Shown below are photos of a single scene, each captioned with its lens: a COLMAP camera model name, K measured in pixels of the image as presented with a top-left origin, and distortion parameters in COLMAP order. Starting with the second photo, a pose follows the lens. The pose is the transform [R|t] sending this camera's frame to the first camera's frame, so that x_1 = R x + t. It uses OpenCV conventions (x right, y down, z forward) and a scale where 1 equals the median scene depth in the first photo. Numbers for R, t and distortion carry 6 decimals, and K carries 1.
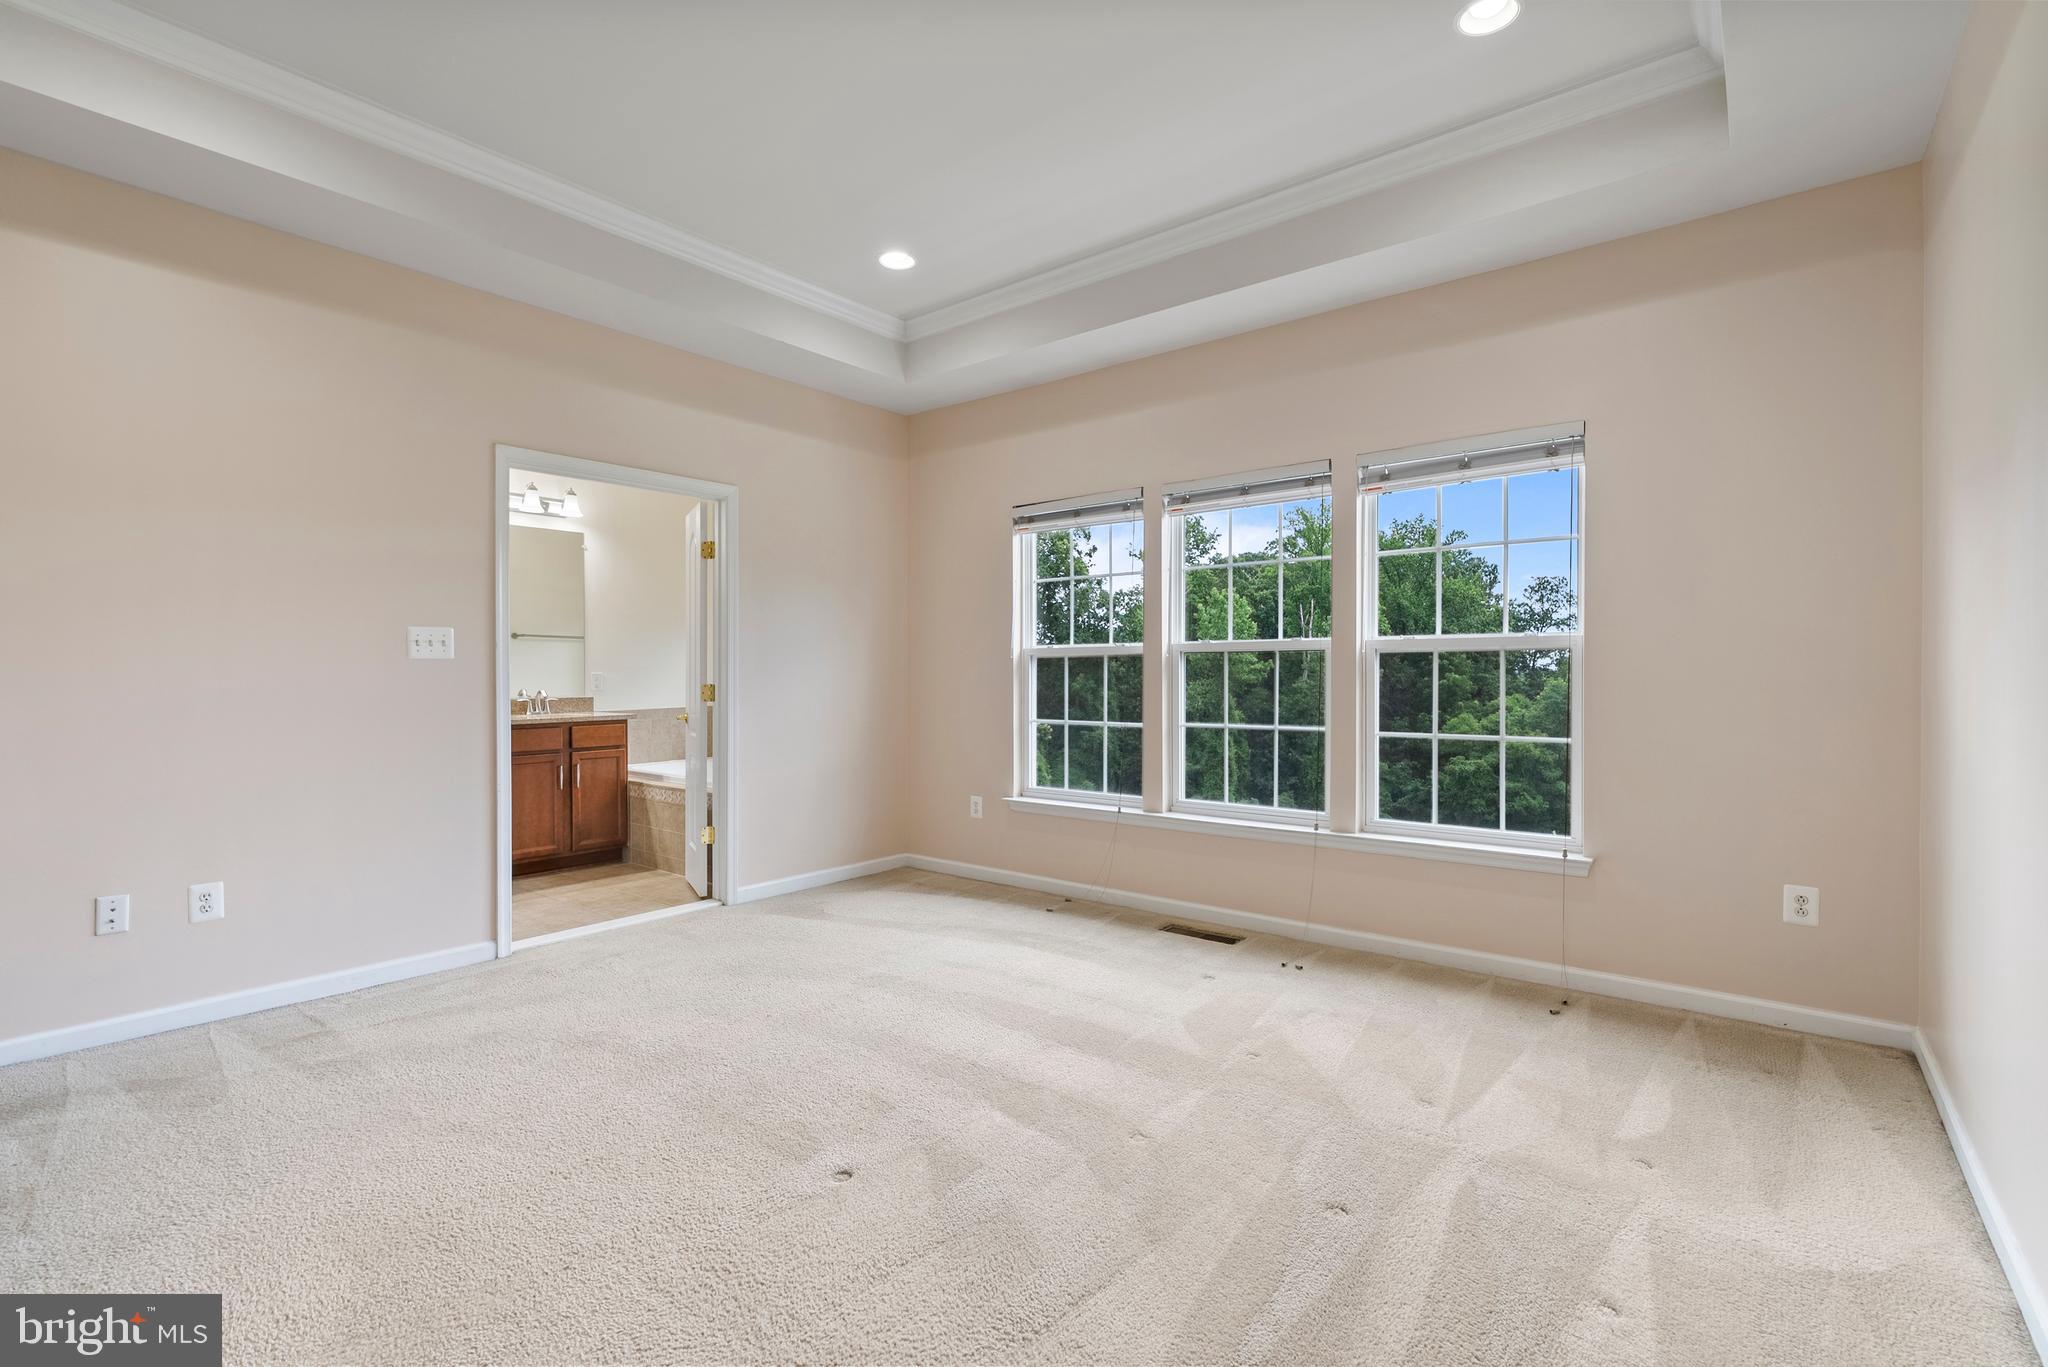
lens RADIAL K [[941.1, 0, 1044.3], [0, 941.1, 680.3], [0, 0, 1]] dist [-0.007820, 0.003201]
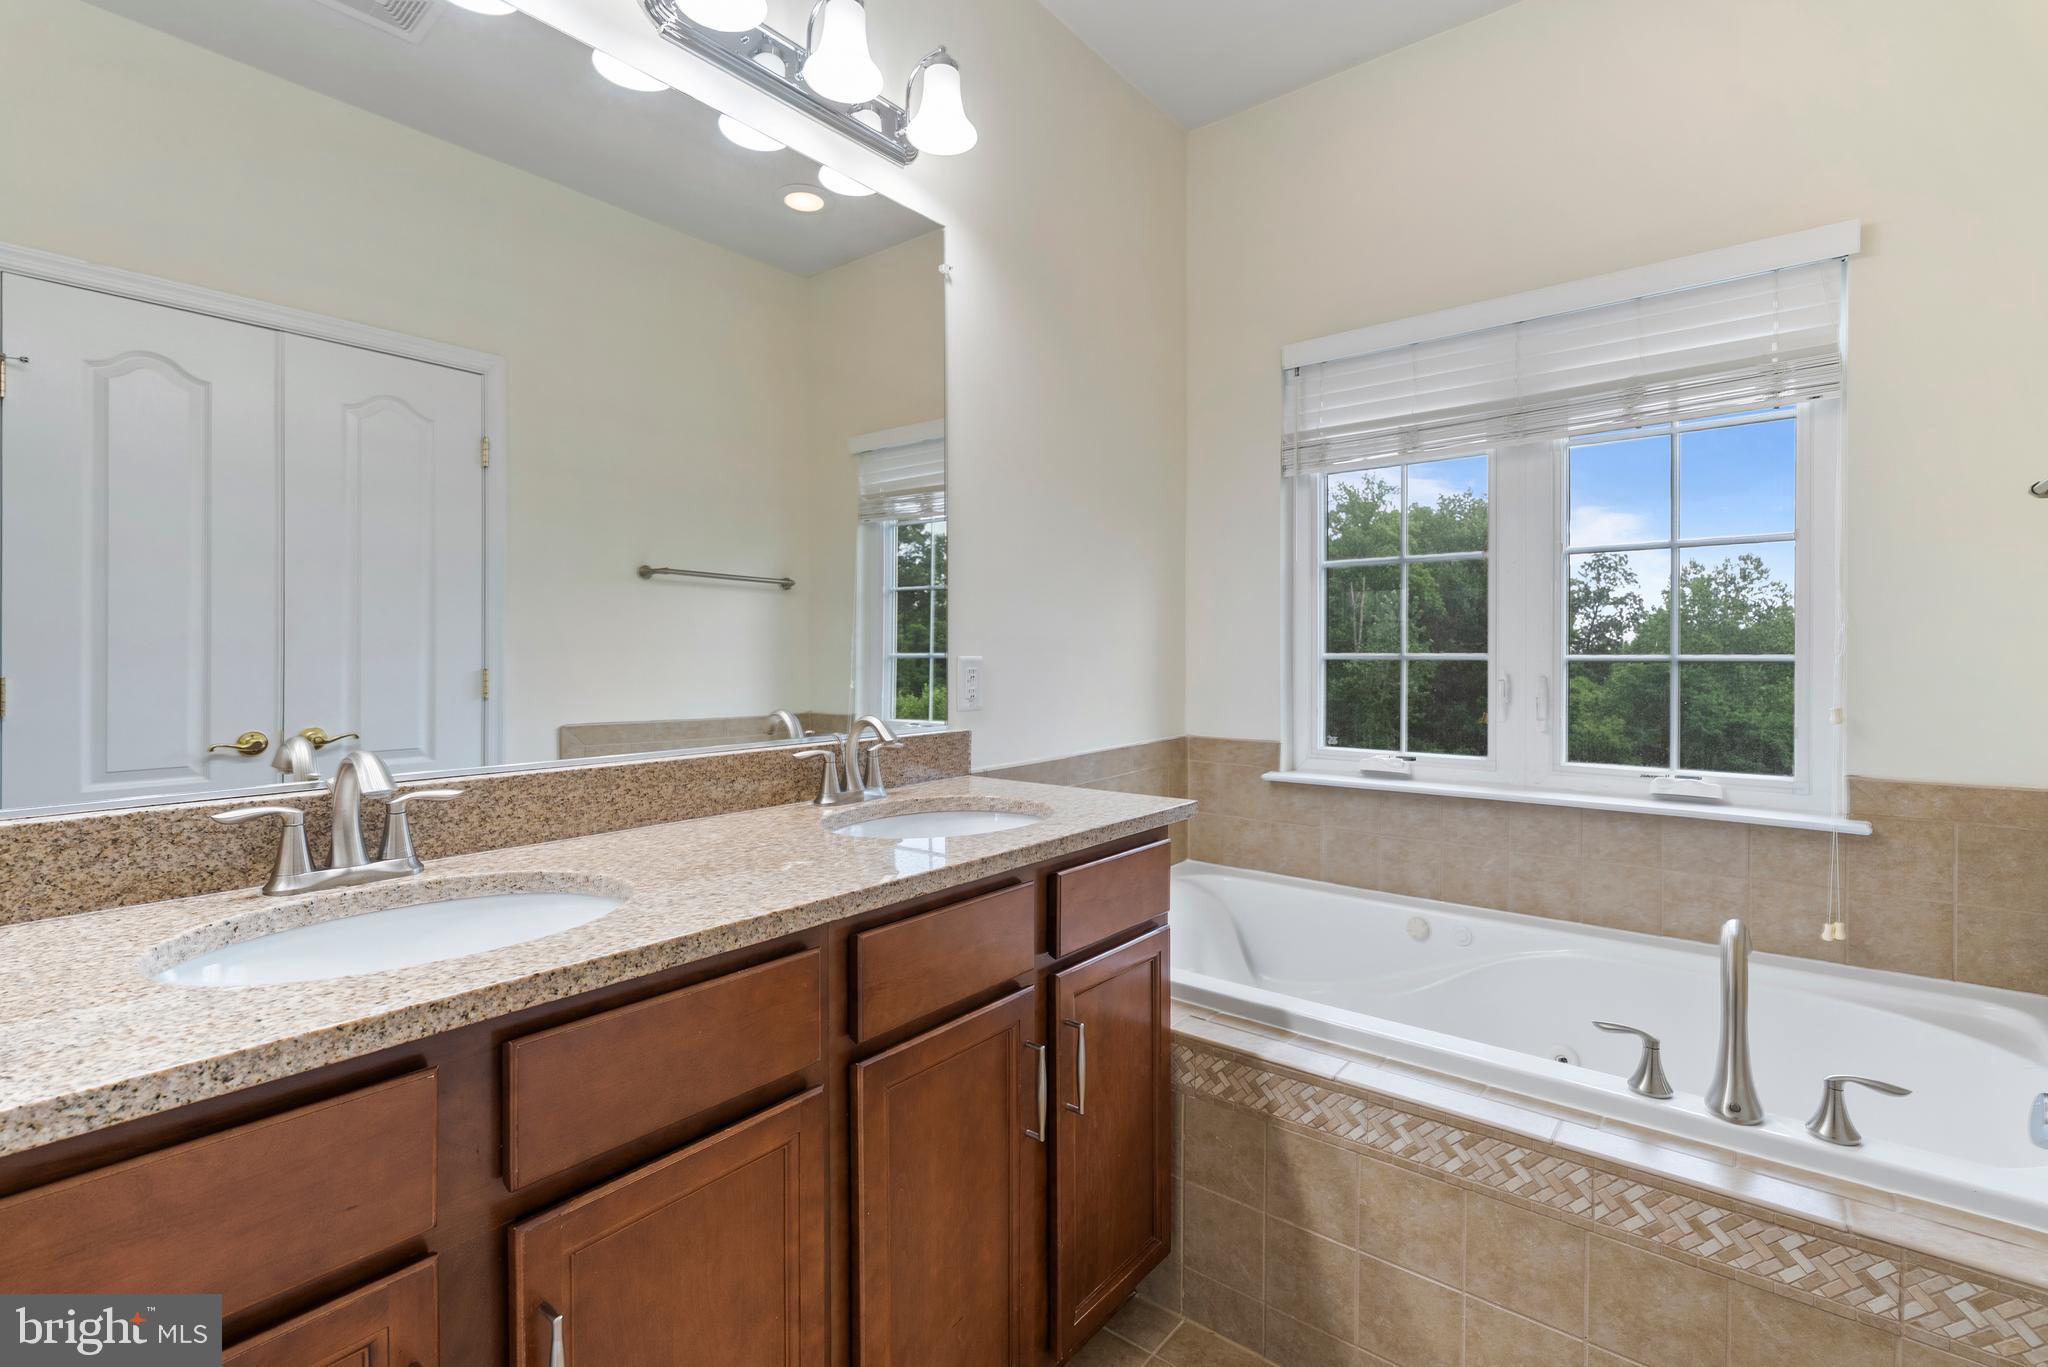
lens RADIAL K [[941.1, 0, 1040.6], [0, 941.1, 670.9], [0, 0, 1]] dist [-0.007820, 0.003201]
pose [[0.999999, 0.000784, -0.000858, -0.566847], [-0.000775, 0.999951, 0.009898, -0.008422], [0.000866, -0.009898, 0.999951, 0.836904]]
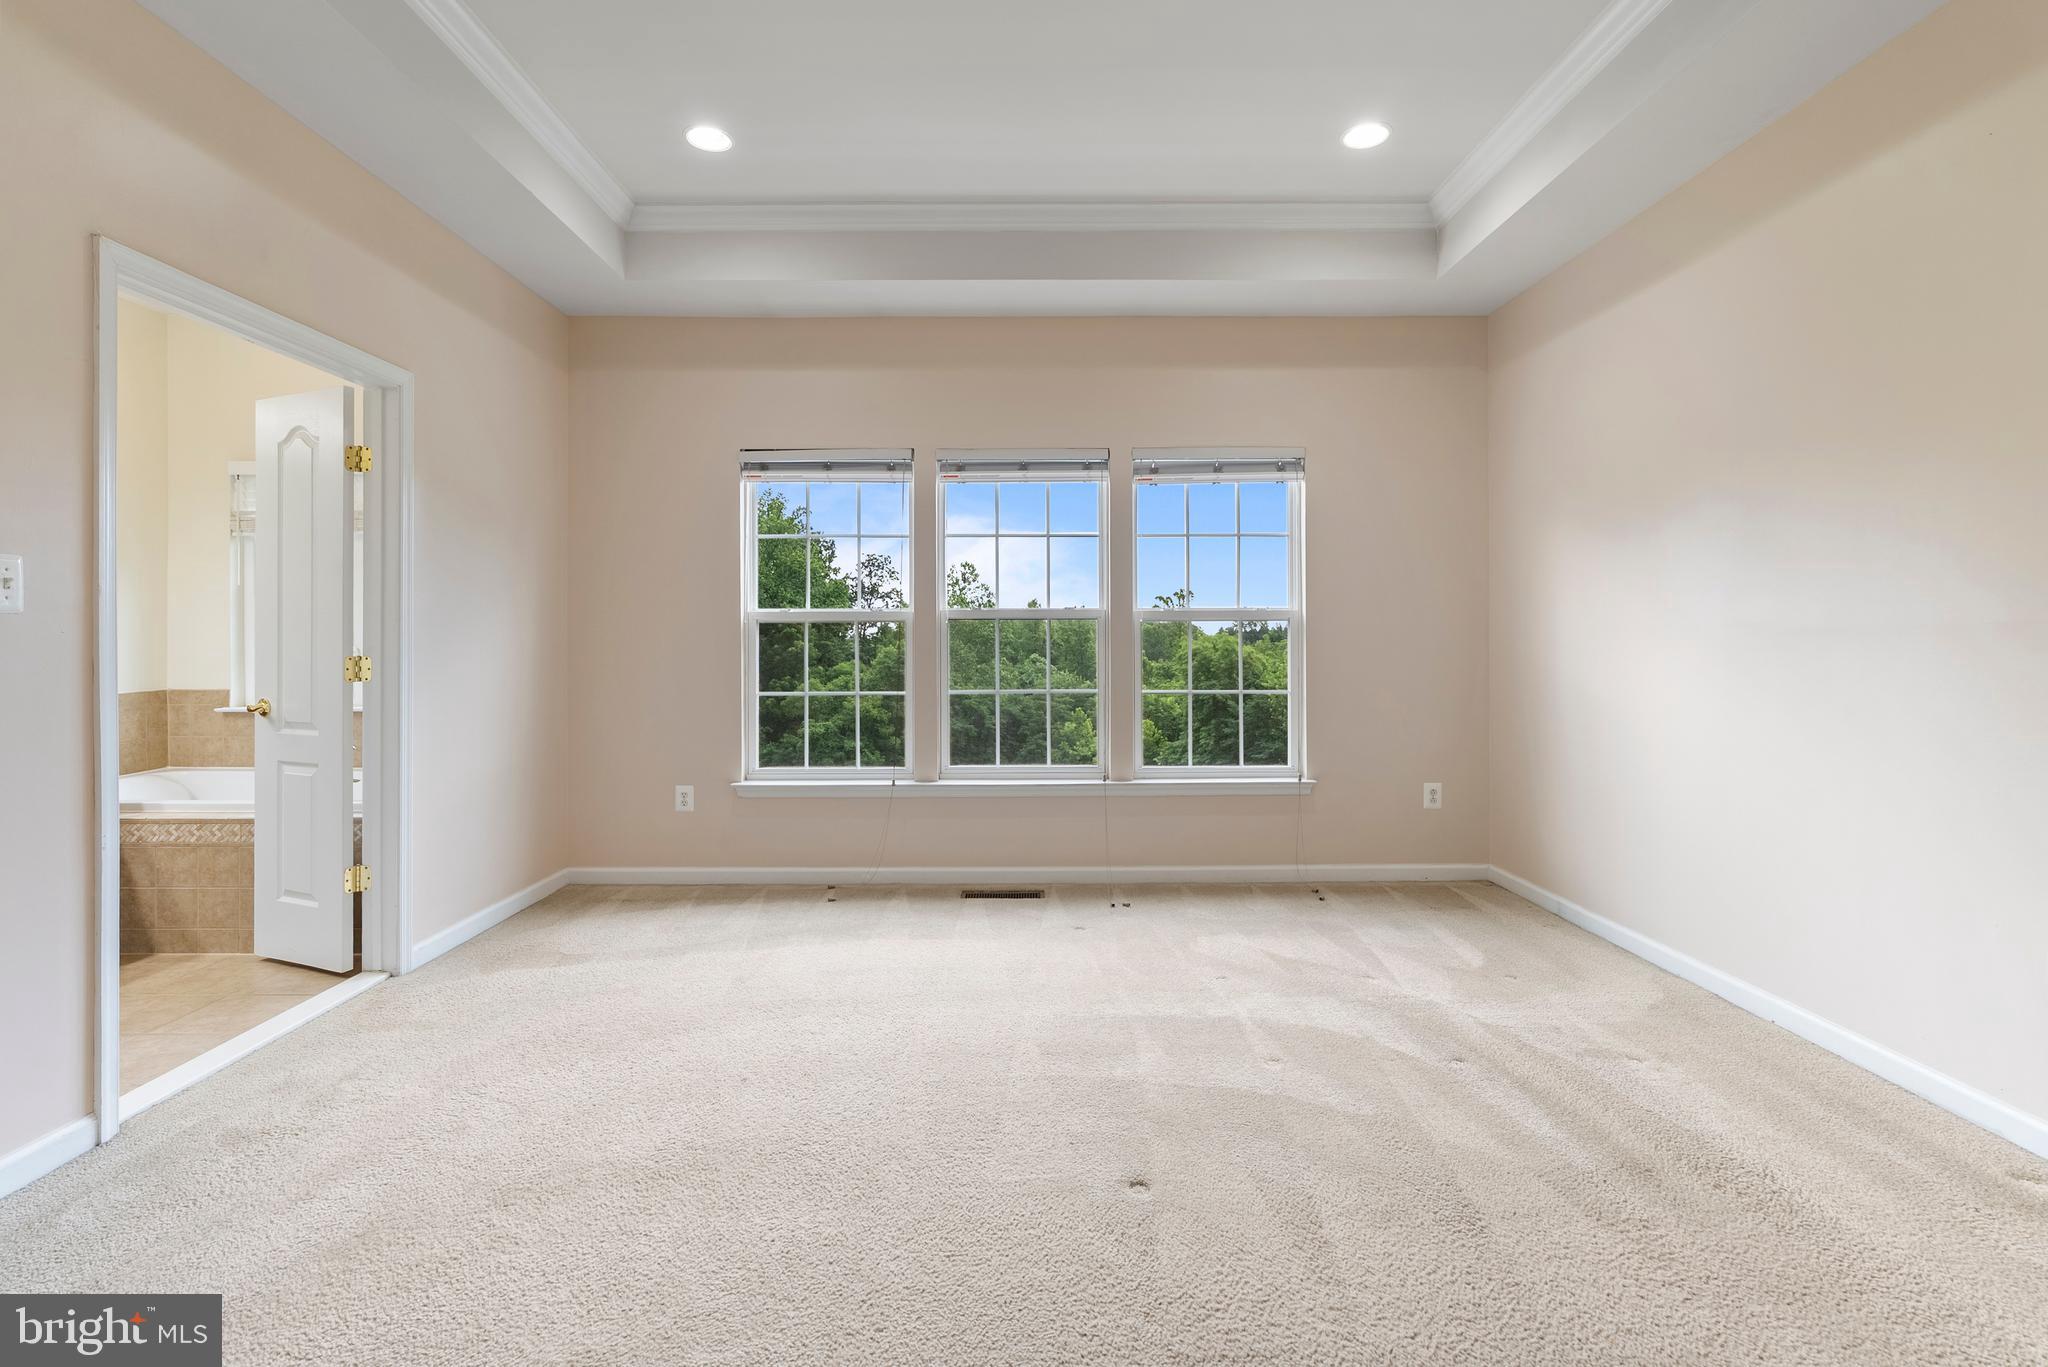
lens RADIAL K [[941.1, 0, 1042.6], [0, 941.1, 639.4], [0, 0, 1]] dist [-0.007820, 0.003201]
pose [[0.771175, -0.000117, 0.636624, -0.400266], [0.005990, 0.999957, -0.007072, -0.000256], [-0.636596, 0.009267, 0.771142, 0.159804]]
